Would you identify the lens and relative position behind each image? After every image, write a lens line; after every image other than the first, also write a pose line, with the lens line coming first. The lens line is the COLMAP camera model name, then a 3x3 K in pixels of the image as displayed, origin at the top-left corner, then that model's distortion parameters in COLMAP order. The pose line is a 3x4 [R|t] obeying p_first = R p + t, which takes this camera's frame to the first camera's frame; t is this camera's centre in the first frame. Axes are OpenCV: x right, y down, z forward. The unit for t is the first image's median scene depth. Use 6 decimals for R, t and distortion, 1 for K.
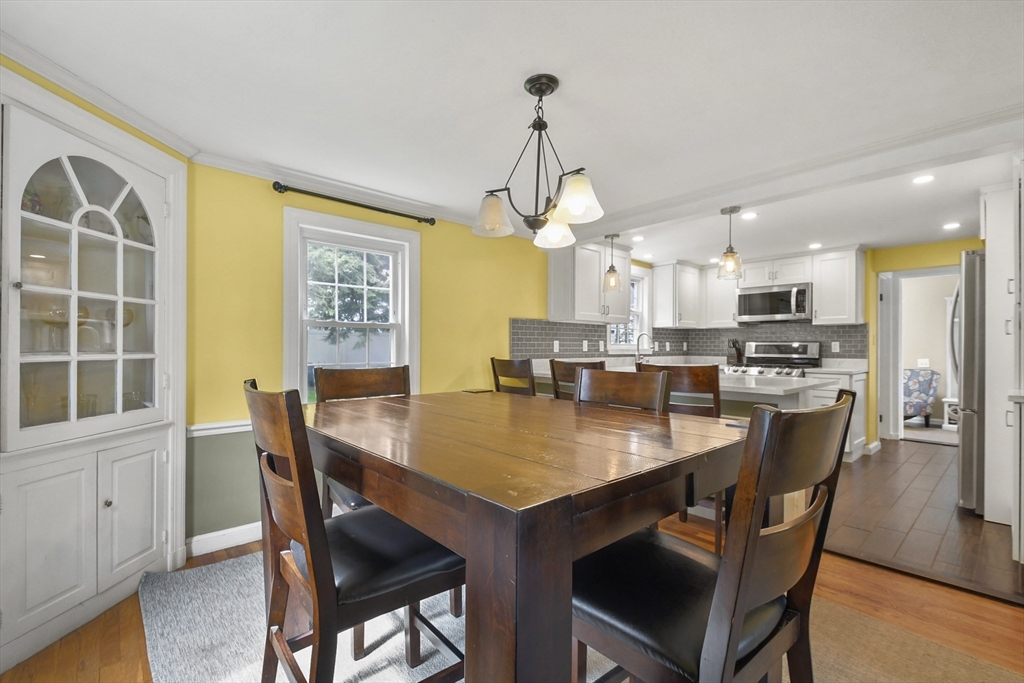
lens RADIAL K [[448.1, 0, 511.5], [0, 448.1, 348.8], [0, 0, 1]] dist [0.004478, -0.000321]
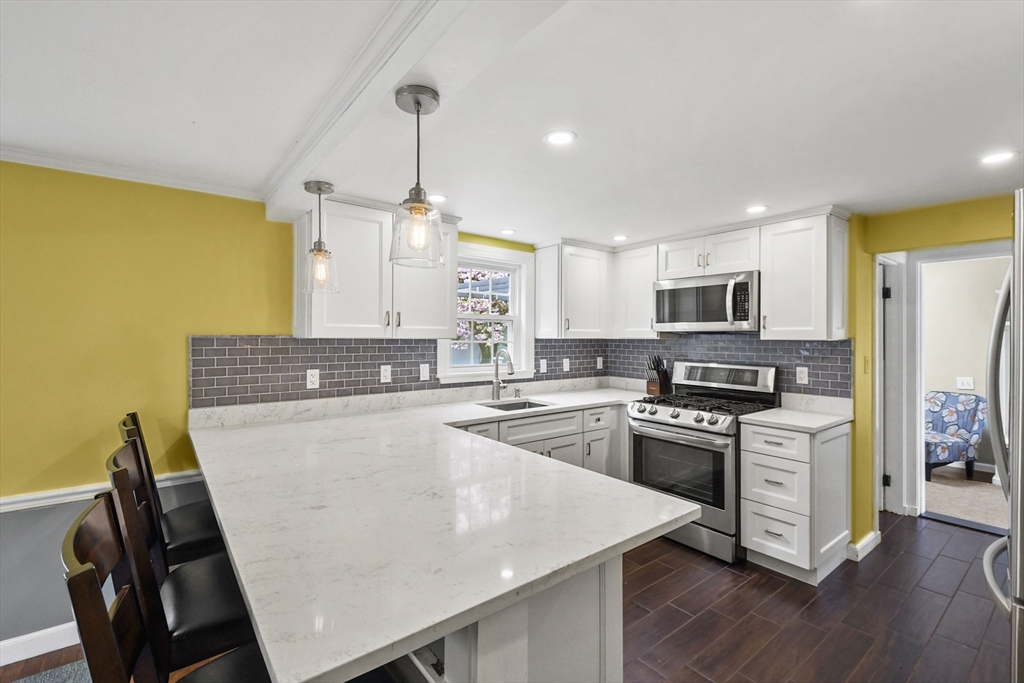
lens RADIAL K [[448.1, 0, 512.2], [0, 448.1, 336.7], [0, 0, 1]] dist [0.004478, -0.000321]
pose [[0.998052, 0.001686, -0.062365, 0.346420], [-0.001923, 0.999991, -0.003748, -0.051378], [0.062358, 0.003860, 0.998046, 0.345328]]
